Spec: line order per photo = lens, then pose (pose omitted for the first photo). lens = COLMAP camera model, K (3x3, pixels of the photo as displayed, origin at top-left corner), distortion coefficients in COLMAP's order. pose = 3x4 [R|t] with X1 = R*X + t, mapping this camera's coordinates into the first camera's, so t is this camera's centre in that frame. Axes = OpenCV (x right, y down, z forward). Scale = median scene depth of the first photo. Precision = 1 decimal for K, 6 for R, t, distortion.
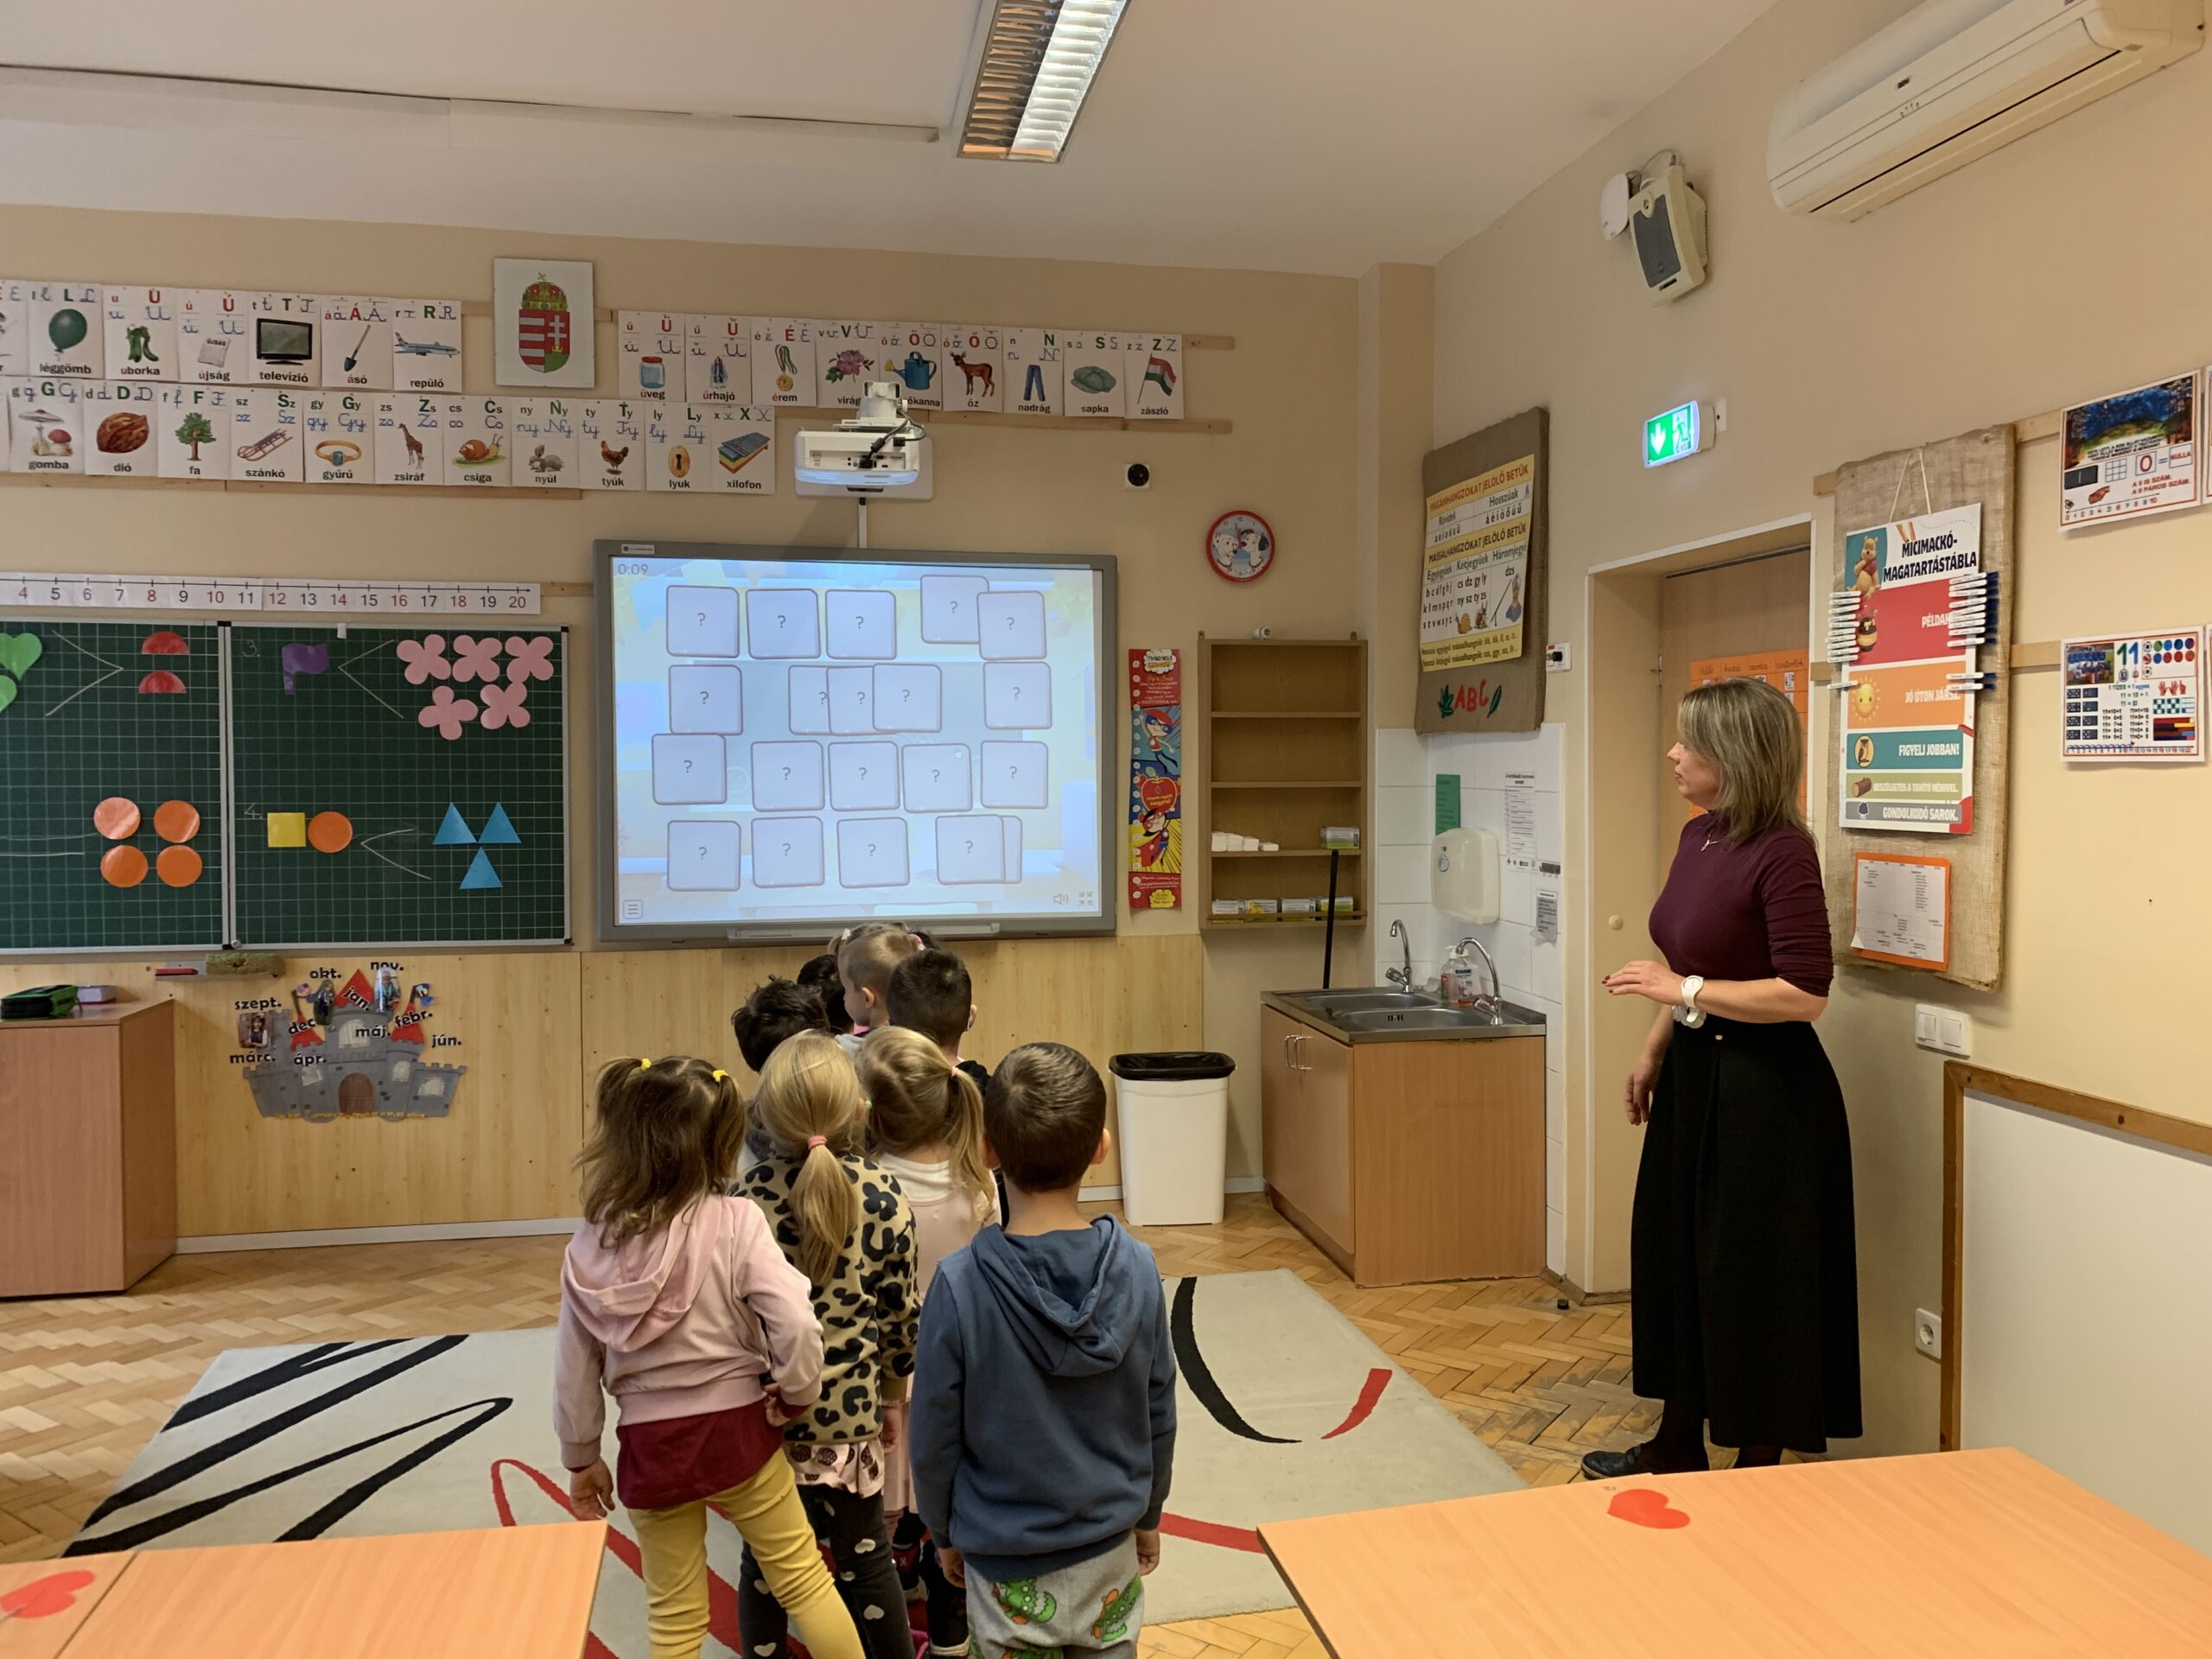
lens RADIAL K [[1707.2, 0, 1109.6], [0, 1707.2, 811.4], [0, 0, 1]] dist [0.005277, 0.010661]
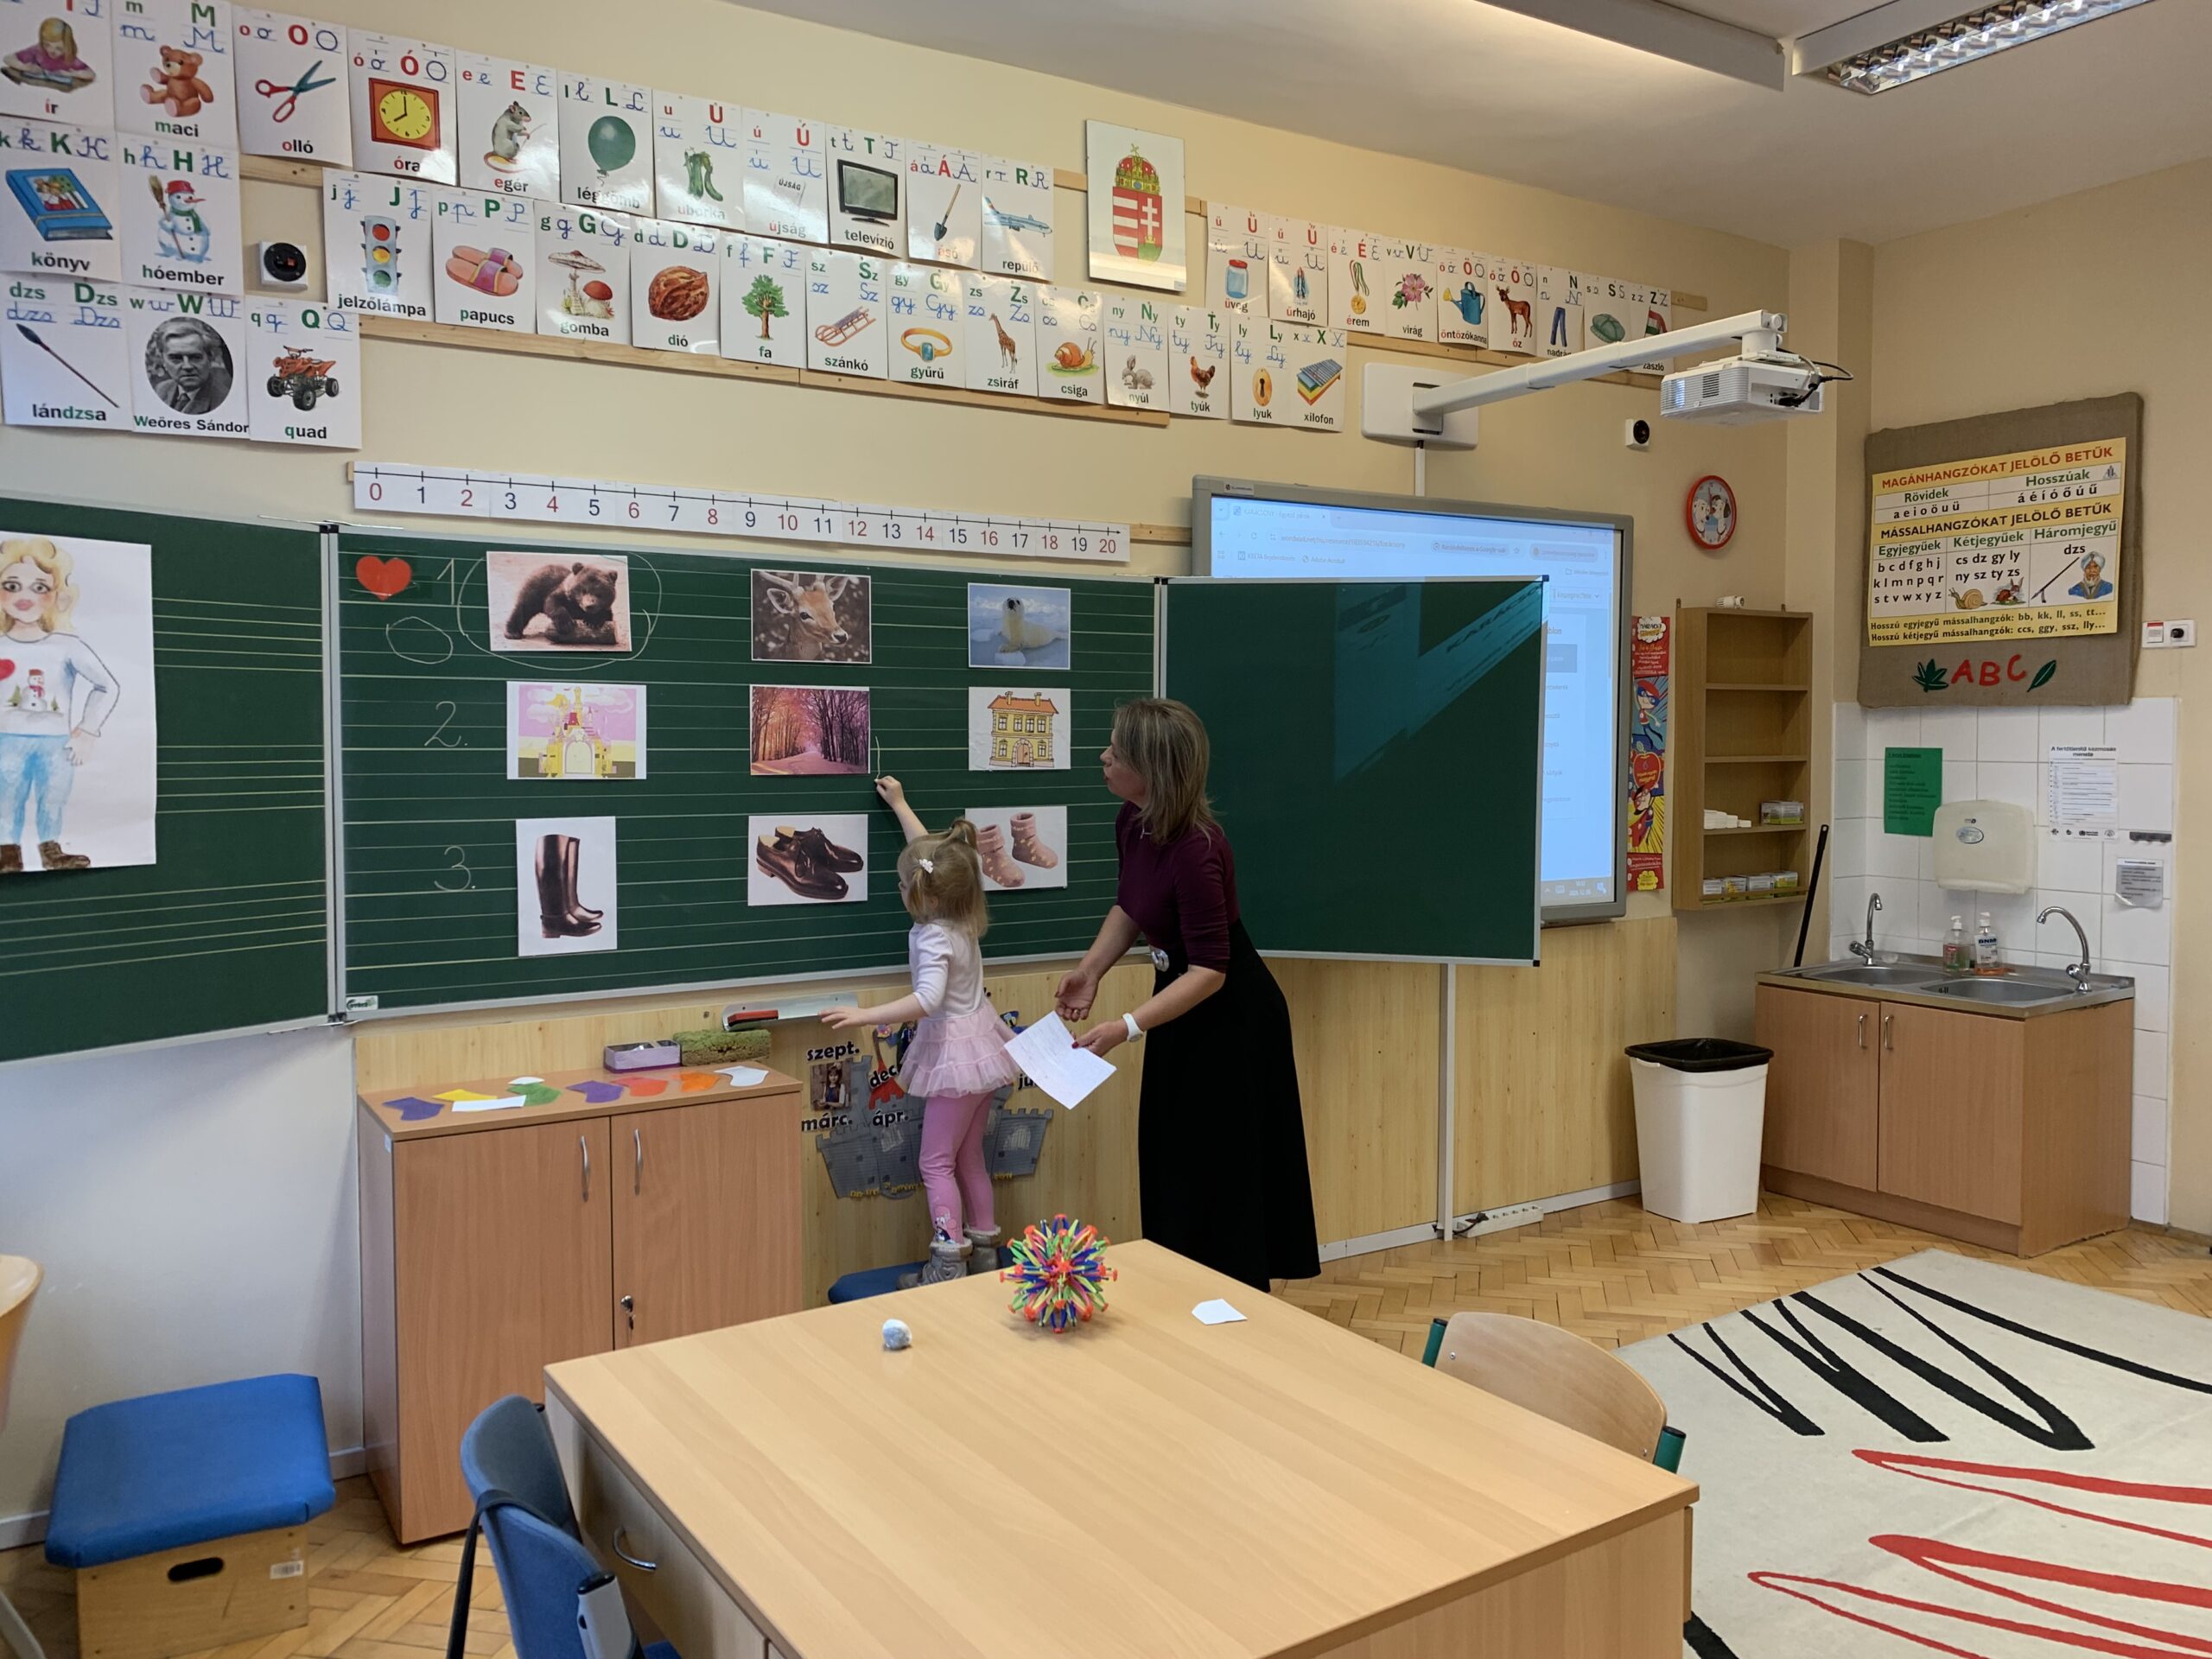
lens RADIAL K [[1726.0, 0, 1109.0], [0, 1726.0, 805.0], [0, 0, 1]] dist [0.060540, -0.074770]
pose [[0.929027, -0.016752, 0.369633, -0.664081], [0.013625, 0.999846, 0.011069, -0.005863], [-0.369762, -0.005247, 0.929112, 0.225459]]
